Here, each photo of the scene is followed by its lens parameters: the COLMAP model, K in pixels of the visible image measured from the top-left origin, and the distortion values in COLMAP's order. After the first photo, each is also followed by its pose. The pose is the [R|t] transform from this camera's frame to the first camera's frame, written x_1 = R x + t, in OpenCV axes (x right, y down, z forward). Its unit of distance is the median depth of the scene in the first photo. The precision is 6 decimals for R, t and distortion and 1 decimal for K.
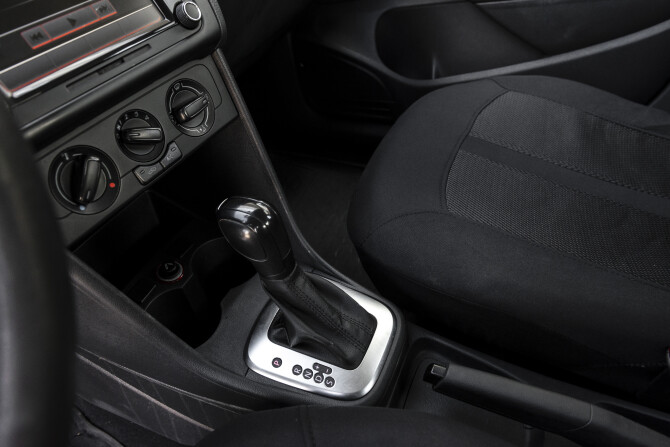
lens RADIAL K [[470.5, 0, 336.0], [0, 470.5, 221.9], [0, 0, 1]] dist [-0.006258, -0.003777]
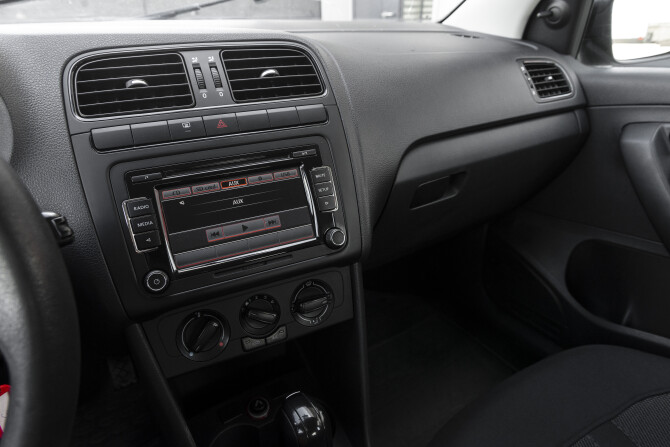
lens RADIAL K [[441.8, 0, 335.7], [0, 441.8, 220.7], [0, 0, 1]] dist [-0.006826, -0.002156]
pose [[0.816375, 0.331484, -0.472918, 0.208544], [-0.429385, 0.896001, -0.113189, -0.336106], [0.386214, 0.295468, 0.873806, -0.024629]]
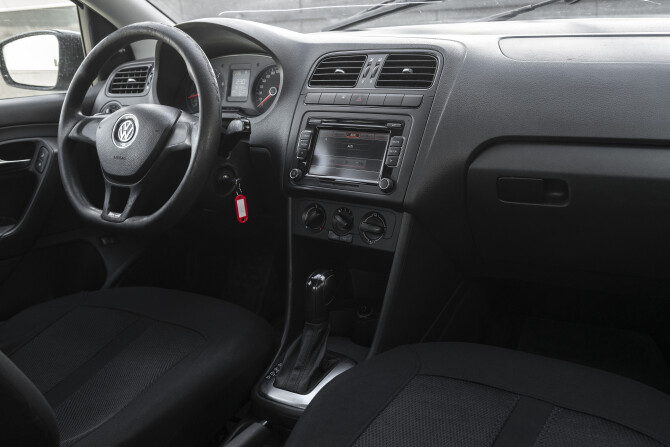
lens RADIAL K [[739.1, 0, 334.6], [0, 739.1, 223.3], [0, 0, 1]] dist [-0.018015, 0.000000]
pose [[-0.156041, 0.398846, -0.903644, 2.196438], [-0.568563, 0.711824, 0.412361, -1.321320], [0.807705, 0.578124, 0.115695, 0.586570]]
